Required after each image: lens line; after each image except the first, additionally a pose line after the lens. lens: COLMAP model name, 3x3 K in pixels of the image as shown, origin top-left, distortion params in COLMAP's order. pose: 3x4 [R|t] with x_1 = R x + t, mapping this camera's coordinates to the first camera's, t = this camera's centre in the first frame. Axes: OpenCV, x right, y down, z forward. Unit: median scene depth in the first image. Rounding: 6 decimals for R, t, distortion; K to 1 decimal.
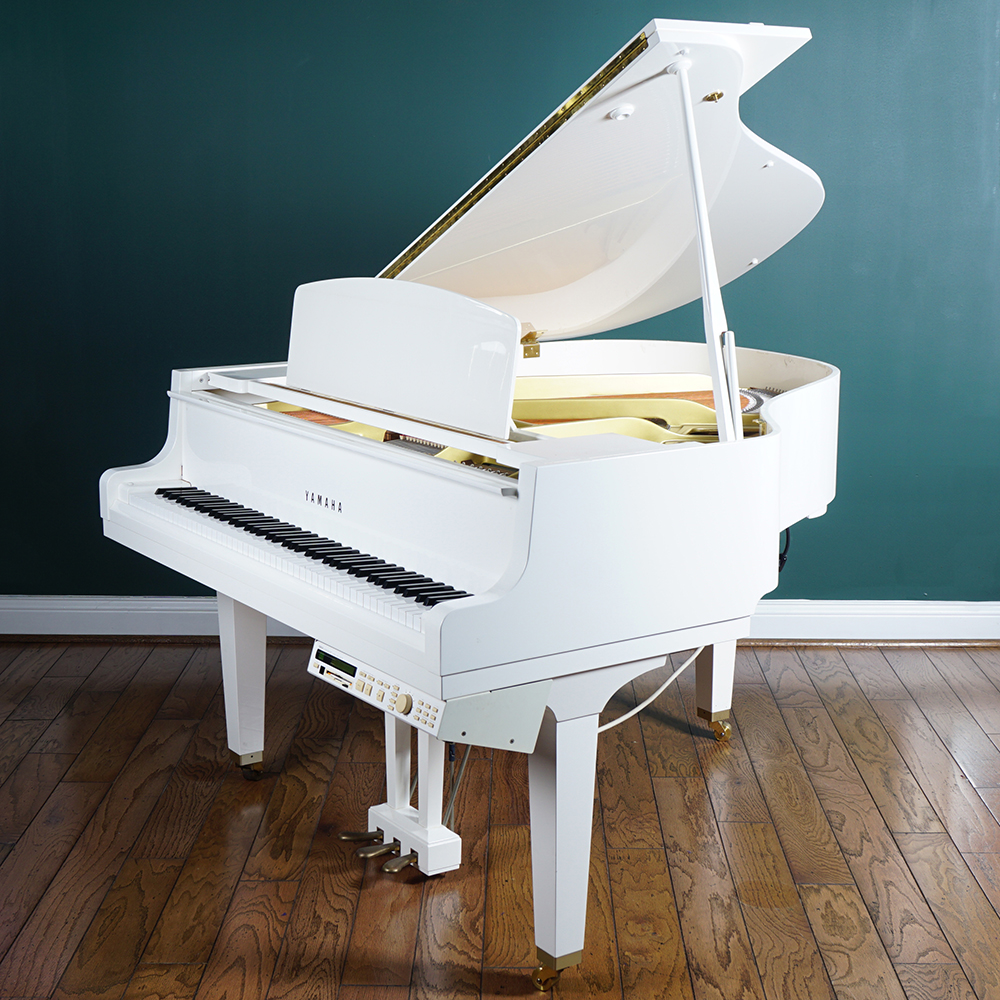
lens RADIAL K [[1775.2, 0, 522.2], [0, 1775.2, 498.0], [0, 0, 1]] dist [0.001624, -0.125911]
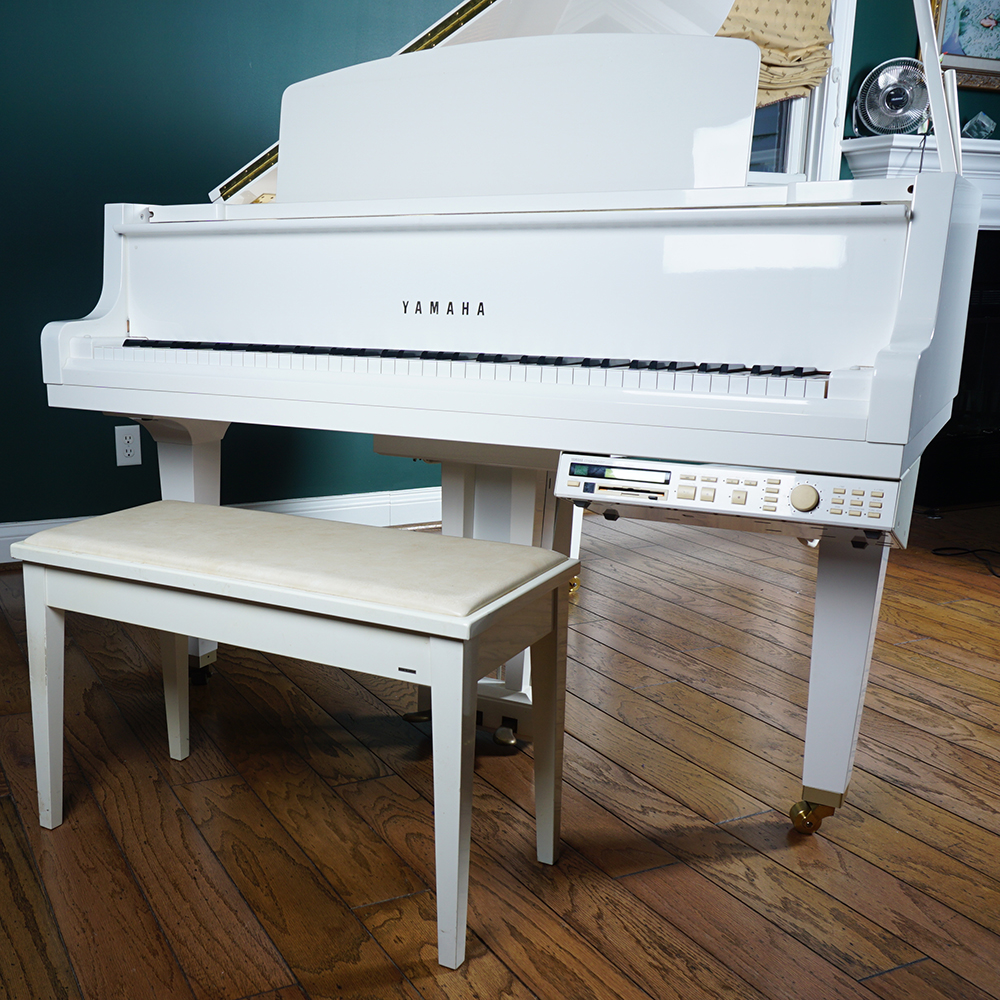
lens RADIAL K [[1158.0, 0, 361.5], [0, 1158.0, 578.6], [0, 0, 1]] dist [-0.037127, 0.016510]
pose [[0.912478, -0.112134, 0.393459, -0.357329], [0.086953, 0.992888, 0.081312, 0.076460], [-0.399778, -0.039983, 0.915739, 0.508592]]
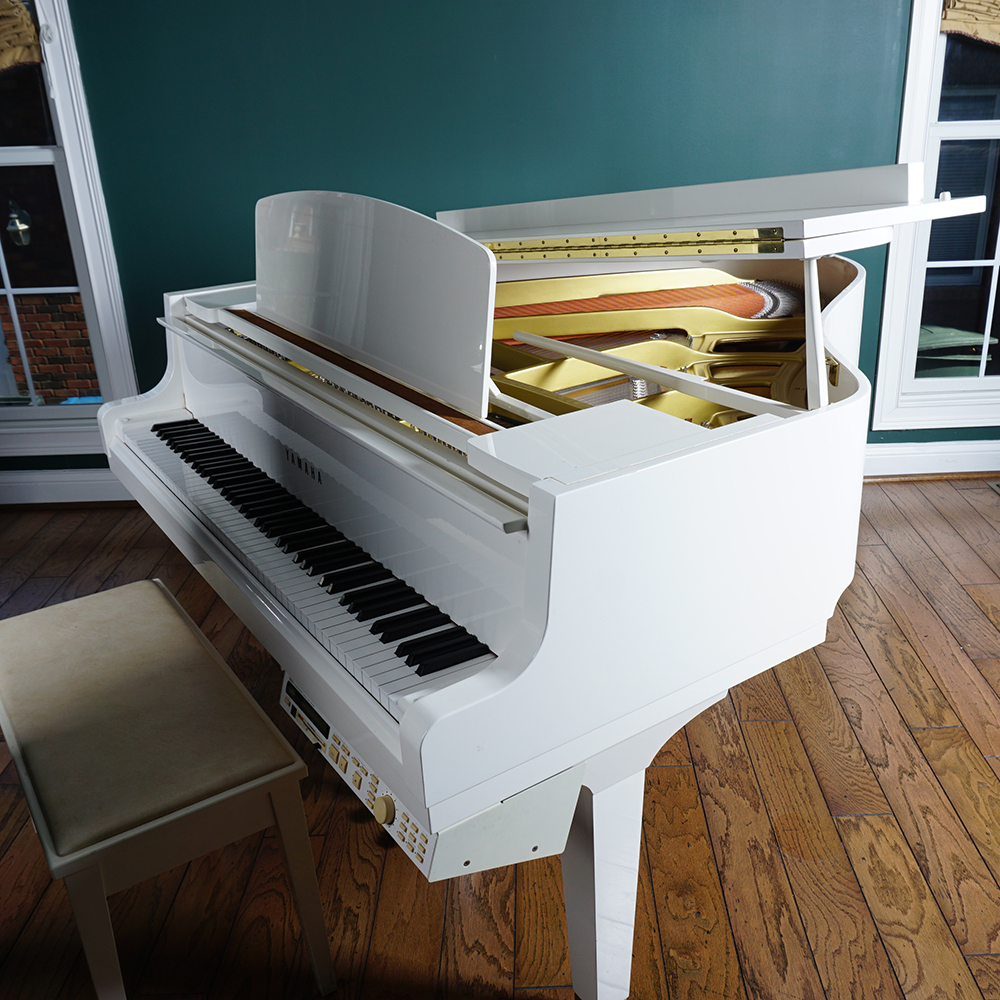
lens RADIAL K [[1001.0, 0, 550.2], [0, 1001.0, 508.8], [0, 0, 1]] dist [-0.045119, 0.003918]
pose [[0.999167, -0.040678, 0.003365, 0.003688], [0.039064, 0.976902, 0.210088, -0.071012], [-0.011834, -0.209781, 0.977677, 0.512490]]
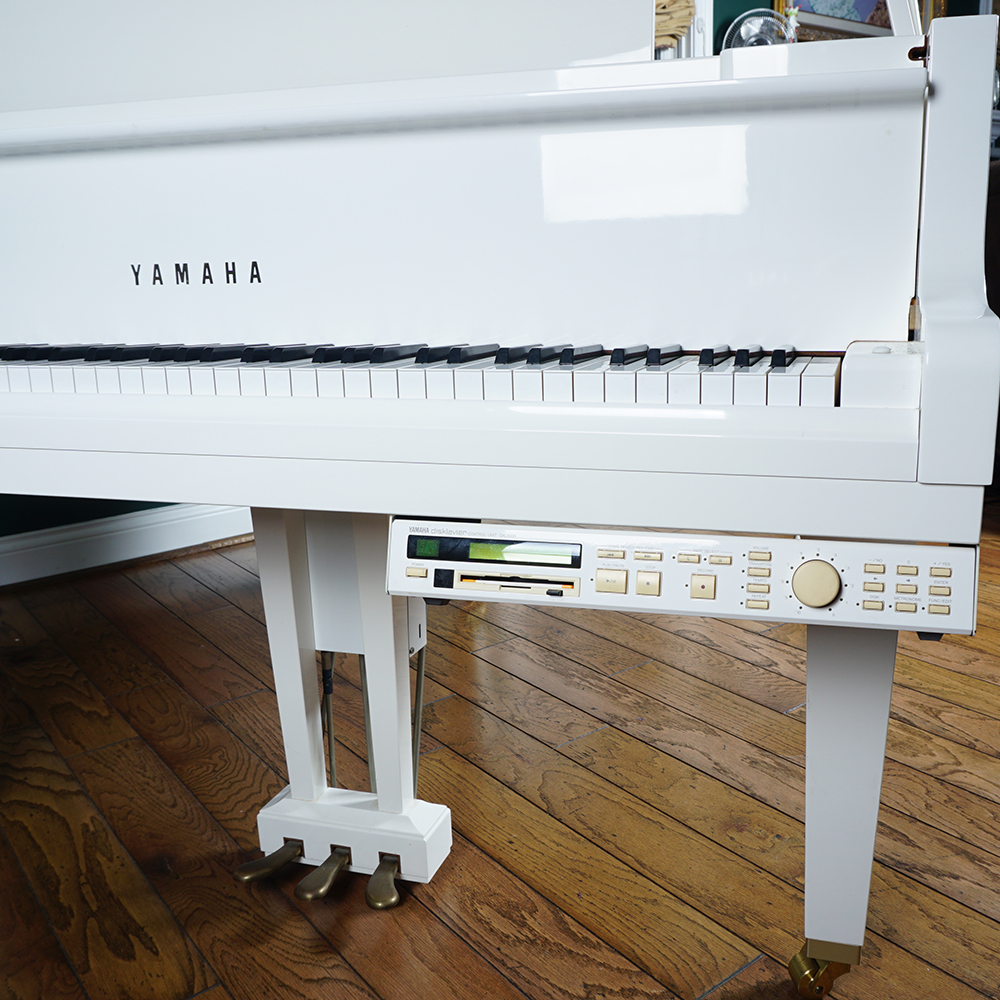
lens RADIAL K [[1019.0, 0, 583.0], [0, 1019.0, 507.2], [0, 0, 1]] dist [-0.041241, 0.019290]
pose [[0.764472, -0.190485, 0.615872, -0.209720], [0.156796, 0.981601, 0.108973, 0.050948], [-0.625298, 0.013259, 0.780273, 0.689195]]
